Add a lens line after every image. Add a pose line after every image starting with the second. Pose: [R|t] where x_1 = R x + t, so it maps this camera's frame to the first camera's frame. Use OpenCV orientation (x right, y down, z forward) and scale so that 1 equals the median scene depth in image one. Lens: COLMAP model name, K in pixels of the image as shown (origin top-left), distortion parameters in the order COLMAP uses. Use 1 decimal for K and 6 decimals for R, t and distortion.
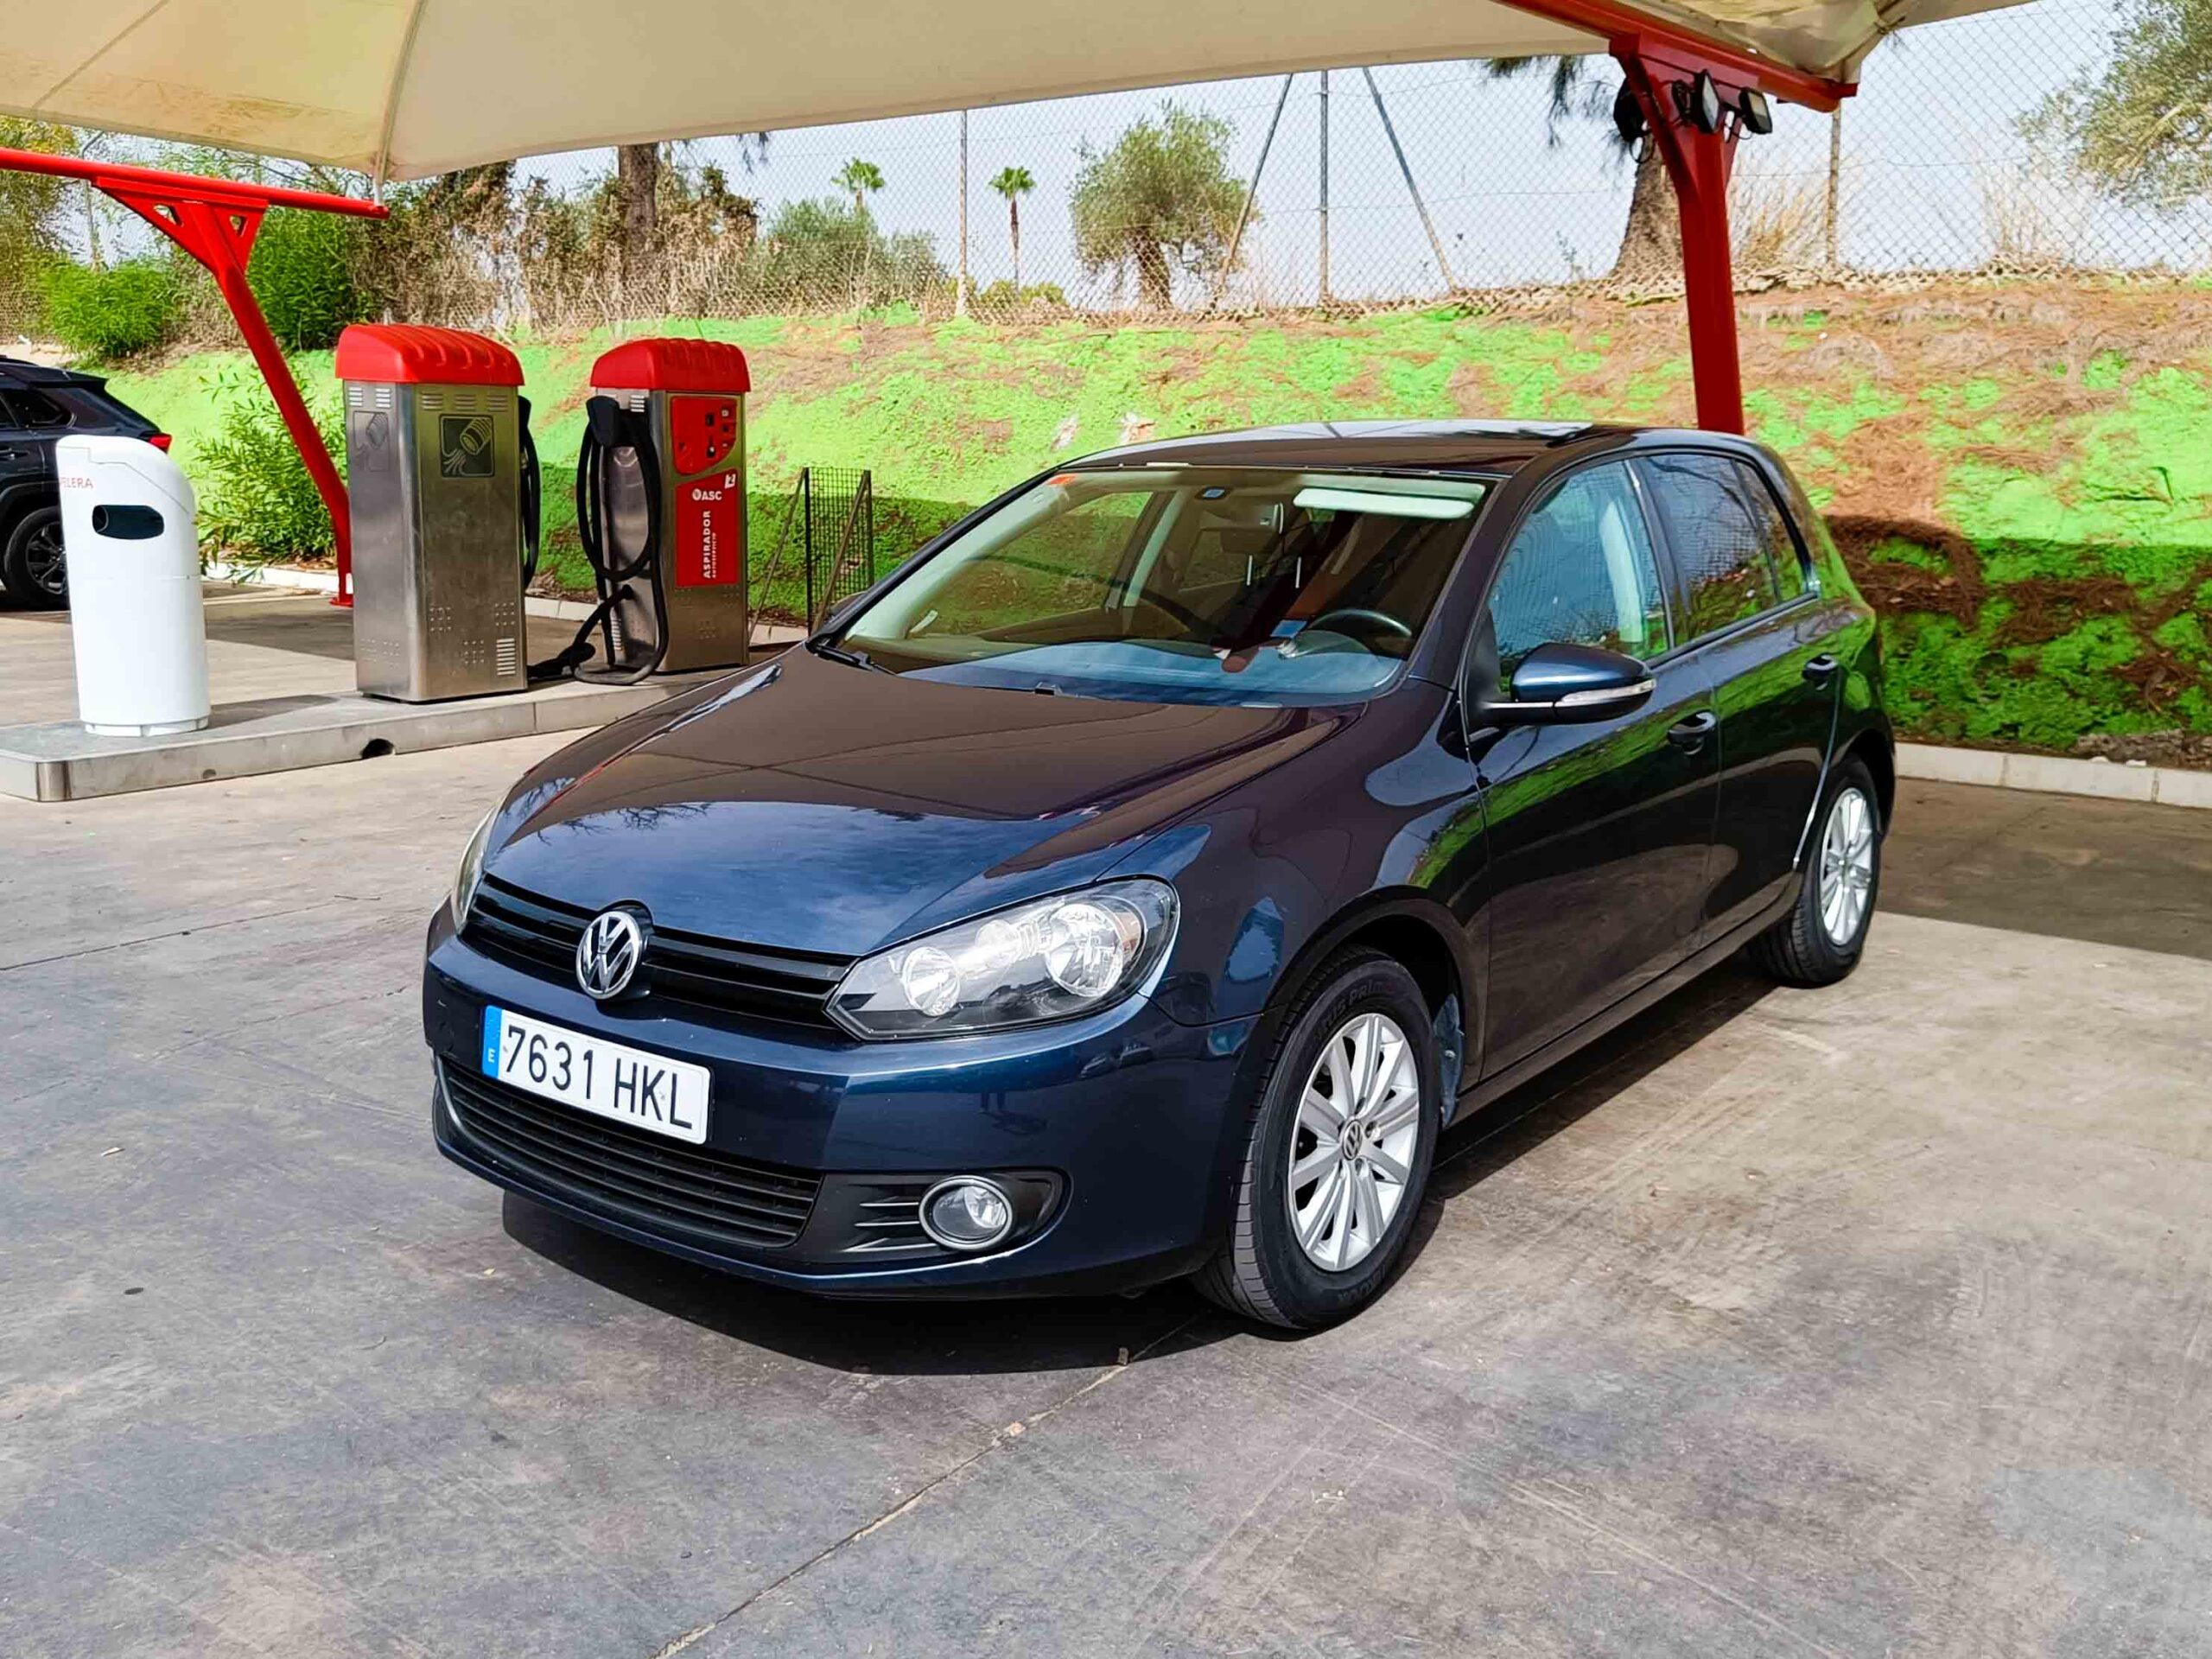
lens RADIAL K [[1866.6, 0, 1106.0], [0, 1866.6, 829.5], [0, 0, 1]] dist [0.078786, 0.009735]
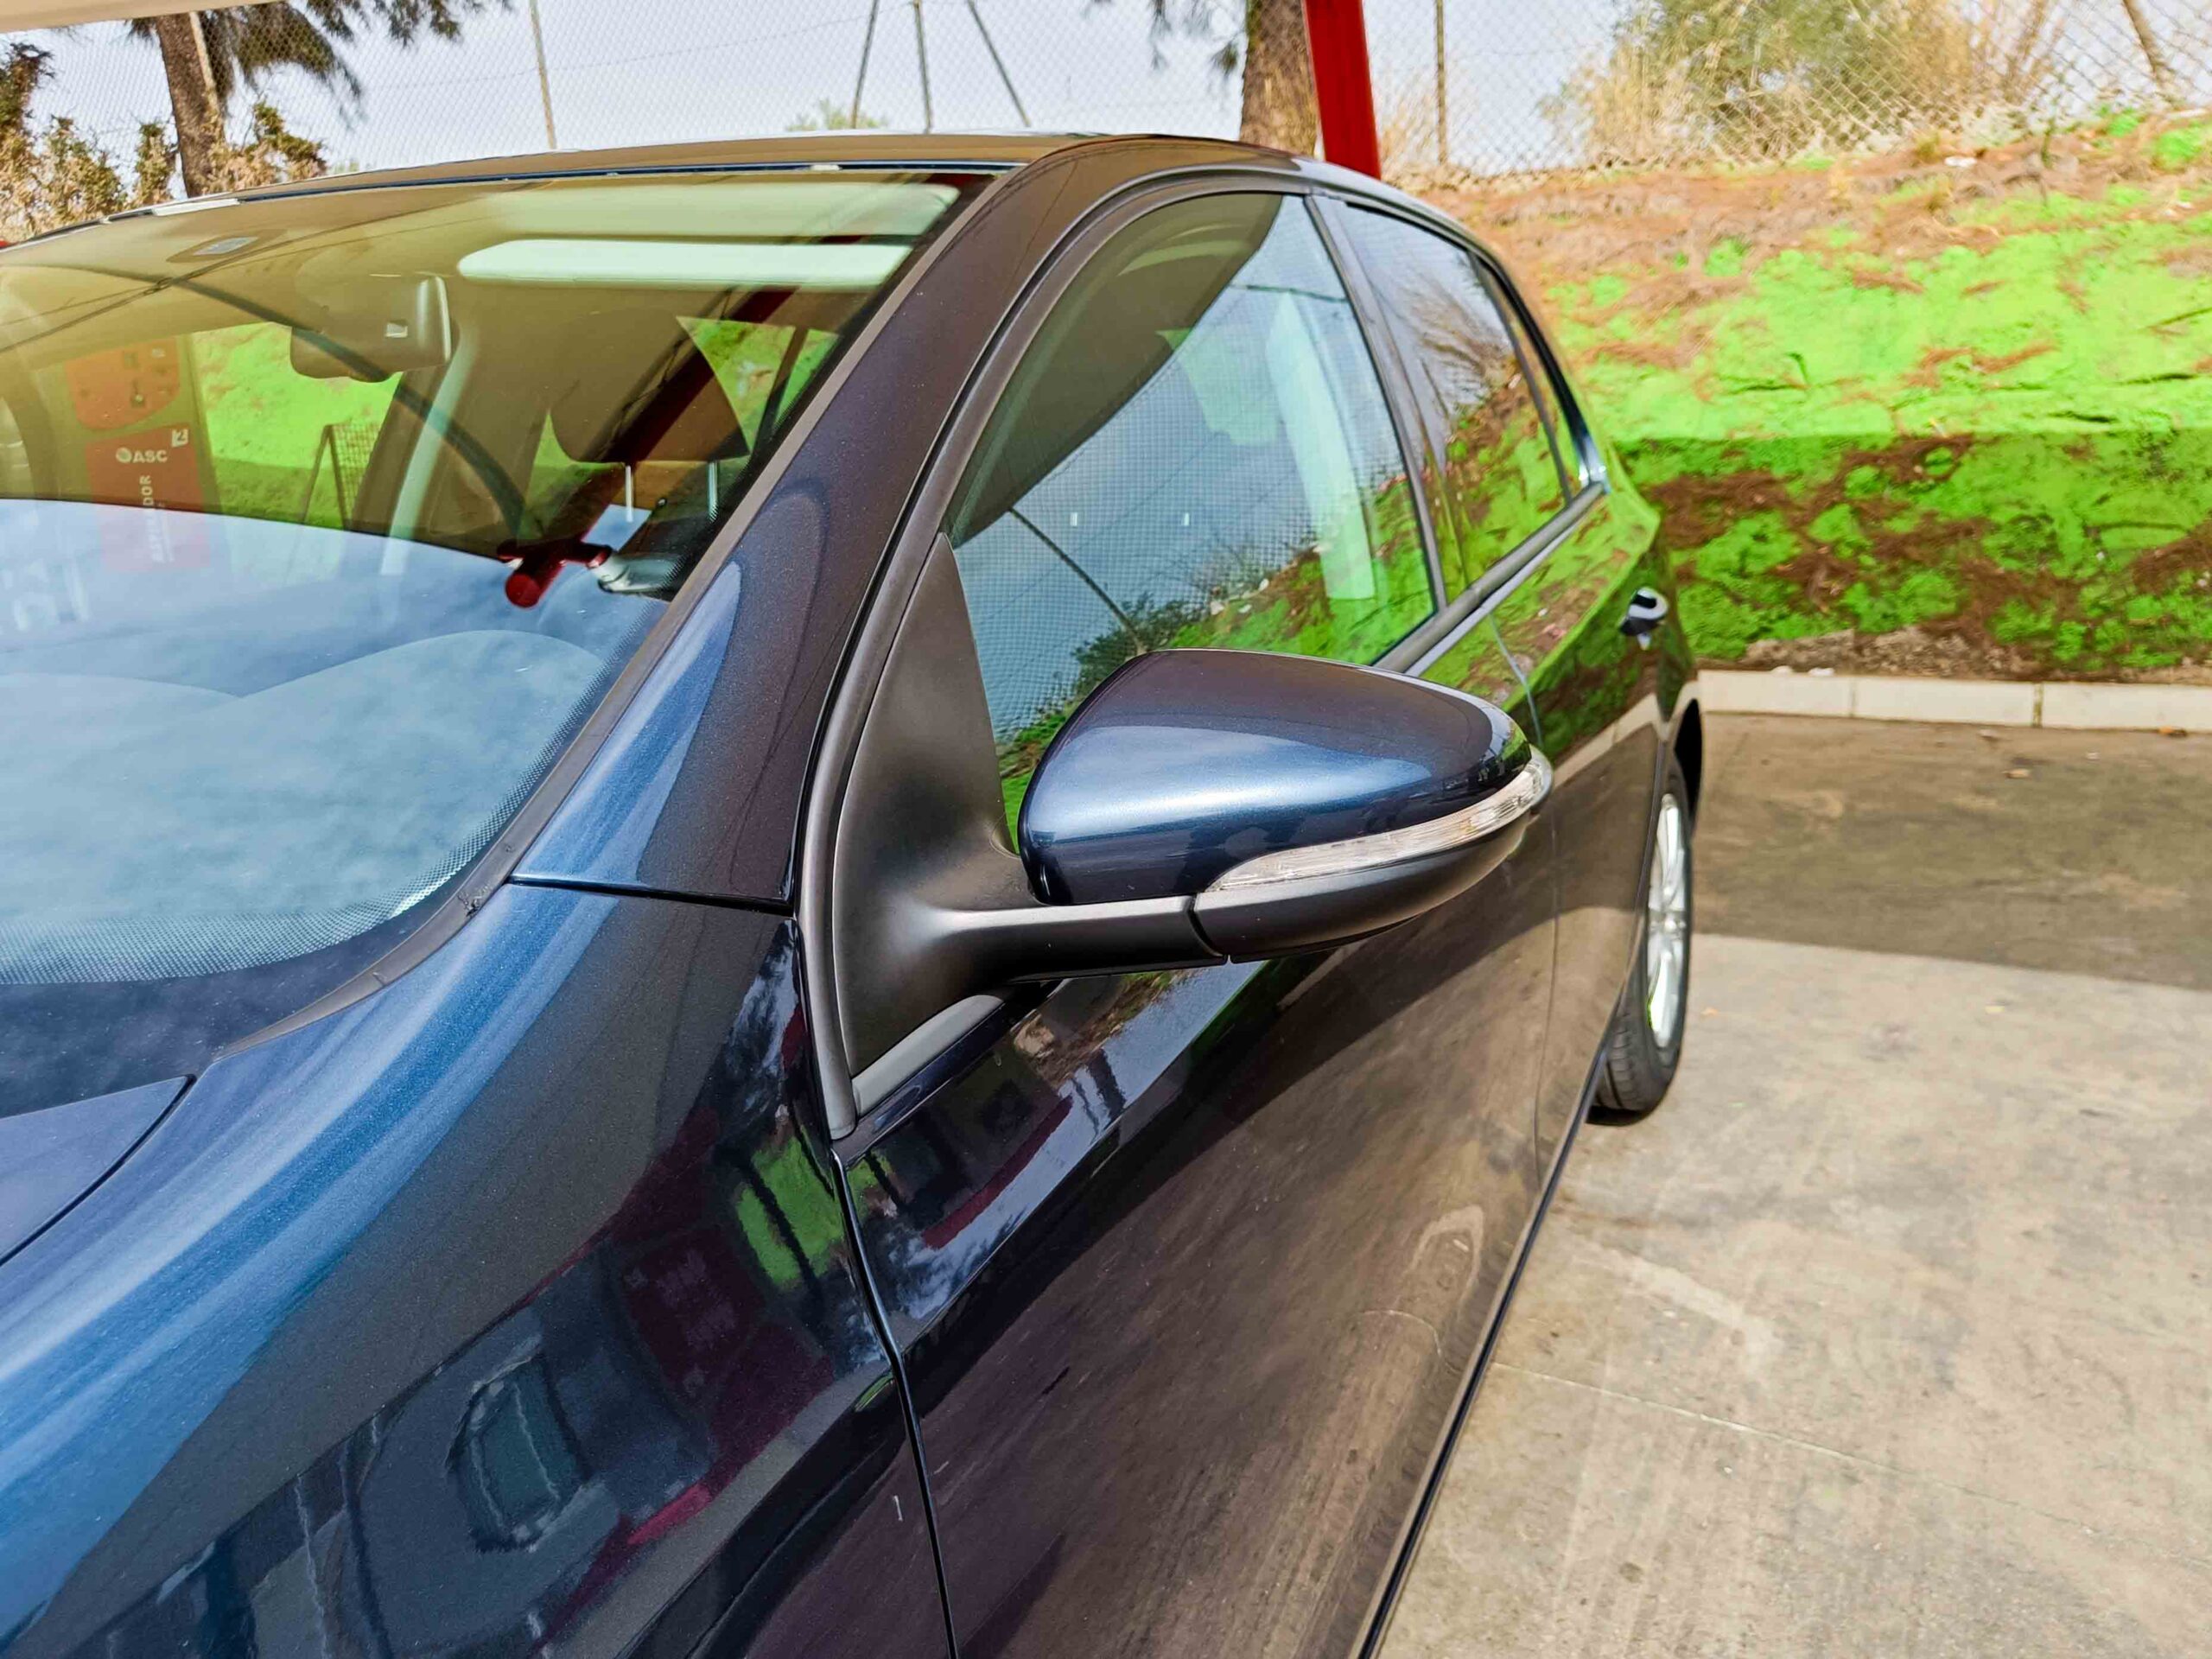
lens RADIAL K [[1539.2, 0, 1106.0], [0, 1539.2, 829.5], [0, 0, 1]] dist [0.039722, 0.095822]
pose [[0.983322, -0.092744, 0.156451, 0.065967], [0.083533, 0.994417, 0.064468, -0.031220], [-0.161557, -0.050324, 0.985579, 0.267960]]
